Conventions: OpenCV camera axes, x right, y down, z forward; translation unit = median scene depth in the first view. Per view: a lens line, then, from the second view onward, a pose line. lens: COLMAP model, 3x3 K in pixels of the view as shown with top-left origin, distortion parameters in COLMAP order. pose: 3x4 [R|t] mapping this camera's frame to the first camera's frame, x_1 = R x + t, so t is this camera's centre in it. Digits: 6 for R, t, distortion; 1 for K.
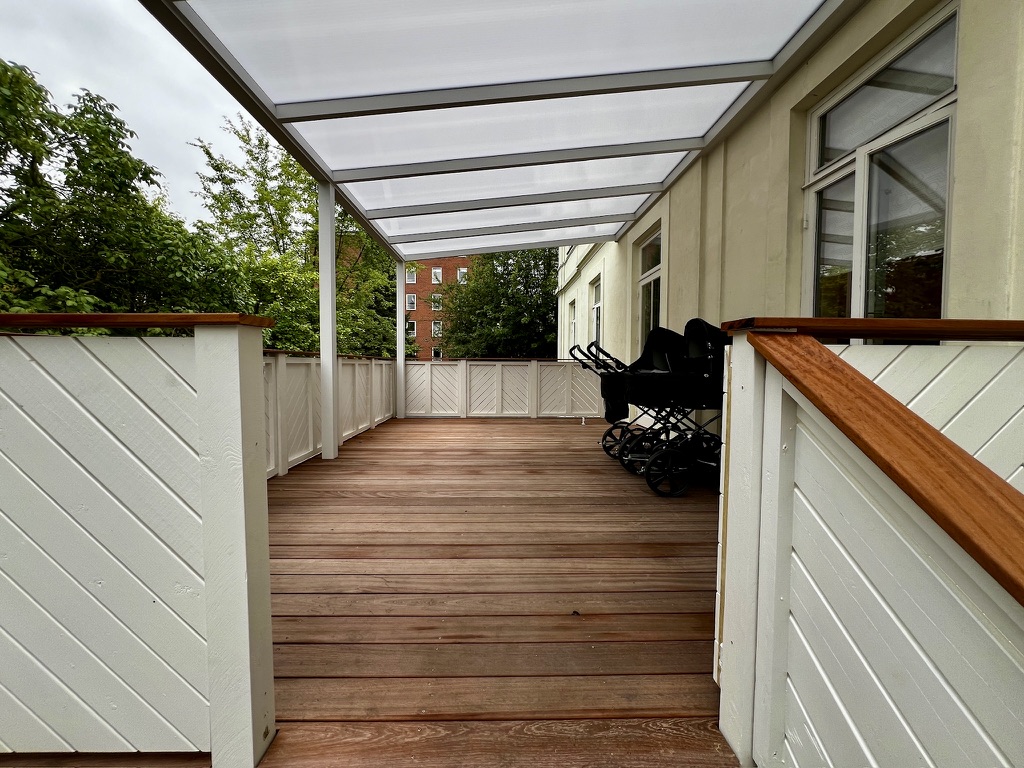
lens RADIAL K [[411.0, 0, 507.3], [0, 411.0, 380.7], [0, 0, 1]] dist [-0.008157, 0.002782]
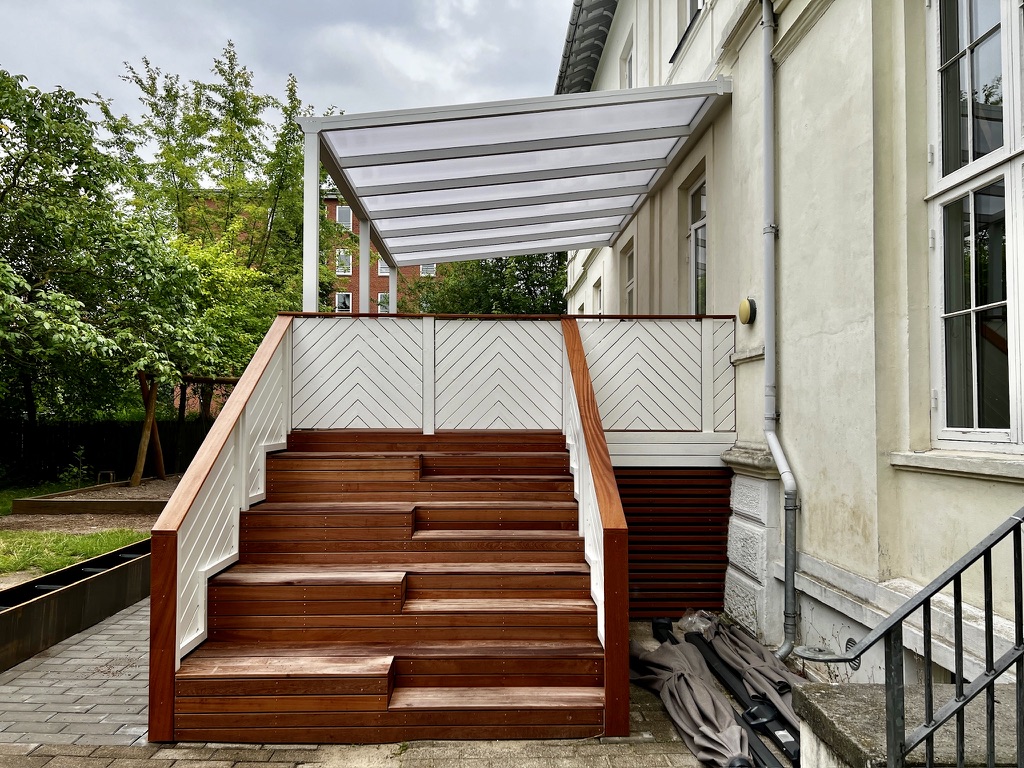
lens RADIAL K [[759.5, 0, 508.3], [0, 759.5, 384.1], [0, 0, 1]] dist [0.067977, -0.076683]
pose [[0.999956, -0.001204, 0.009348, 0.000930], [0.001998, 0.996345, -0.085396, 0.182673], [-0.009211, 0.085411, 0.996303, -0.994439]]
